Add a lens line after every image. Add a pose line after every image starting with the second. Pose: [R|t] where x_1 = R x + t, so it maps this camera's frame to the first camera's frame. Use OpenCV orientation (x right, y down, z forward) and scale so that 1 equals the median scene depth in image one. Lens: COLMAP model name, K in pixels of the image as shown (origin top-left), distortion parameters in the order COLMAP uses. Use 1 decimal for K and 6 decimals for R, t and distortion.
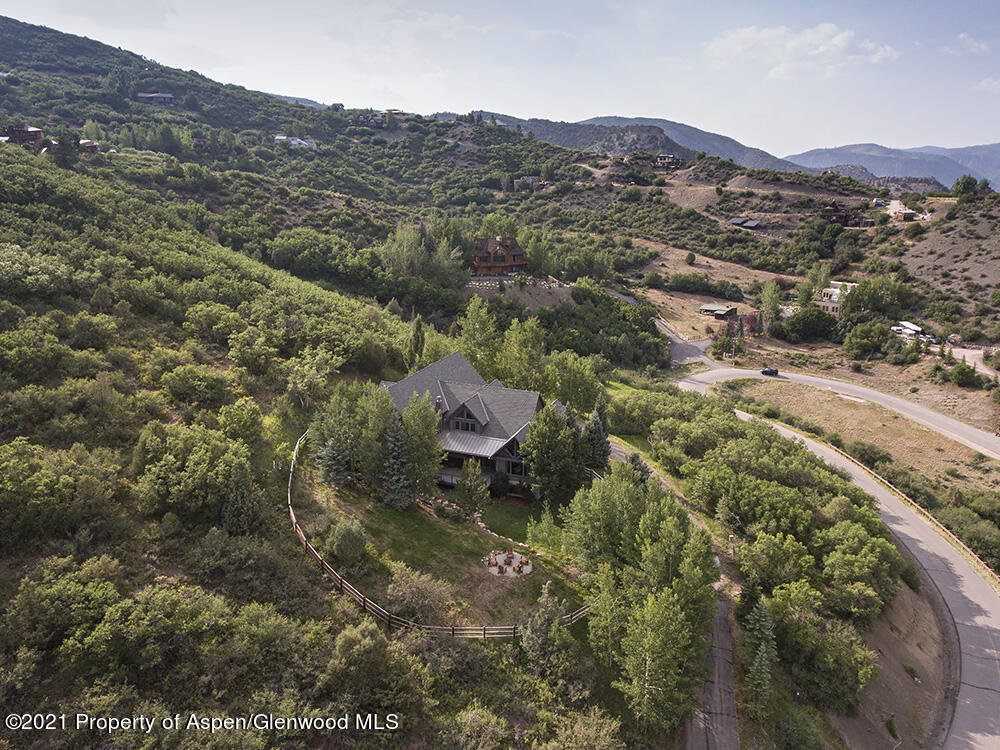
lens RADIAL K [[753.0, 0, 533.2], [0, 753.0, 336.9], [0, 0, 1]] dist [-0.003510, 0.002565]
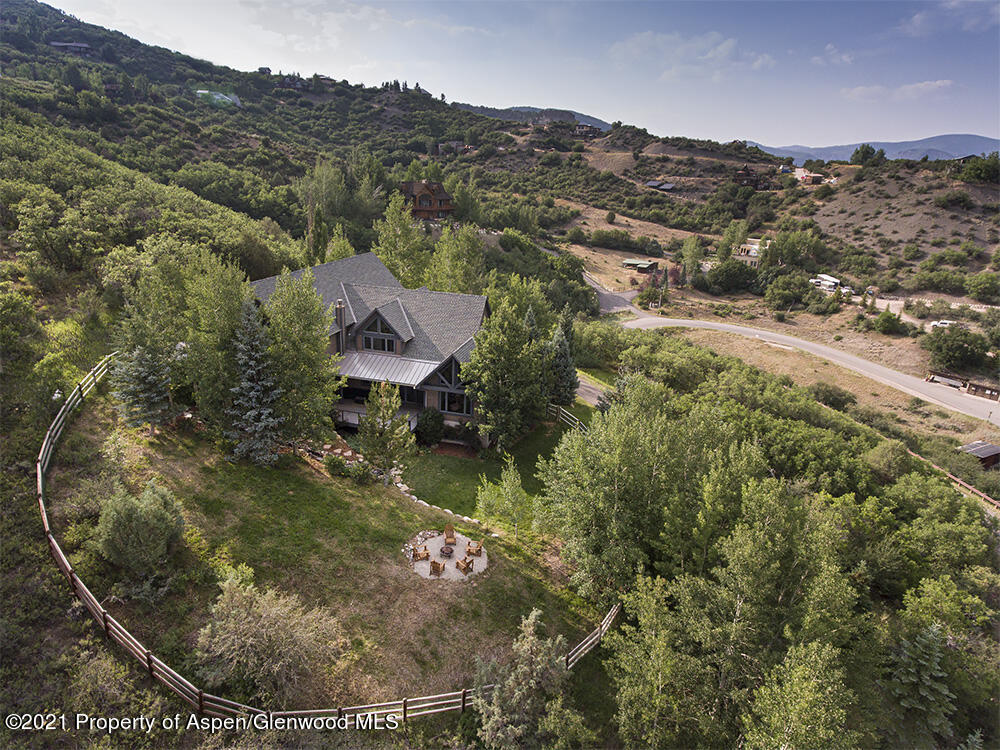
lens RADIAL K [[626.2, 0, 500.0], [0, 626.2, 375.0], [0, 0, 1]] dist [-0.001905, 0.000208]
pose [[0.997165, 0.000241, 0.075246, -0.009502], [-0.007531, 0.995294, 0.096605, 0.037329], [-0.074869, -0.096898, 0.992474, 0.172611]]
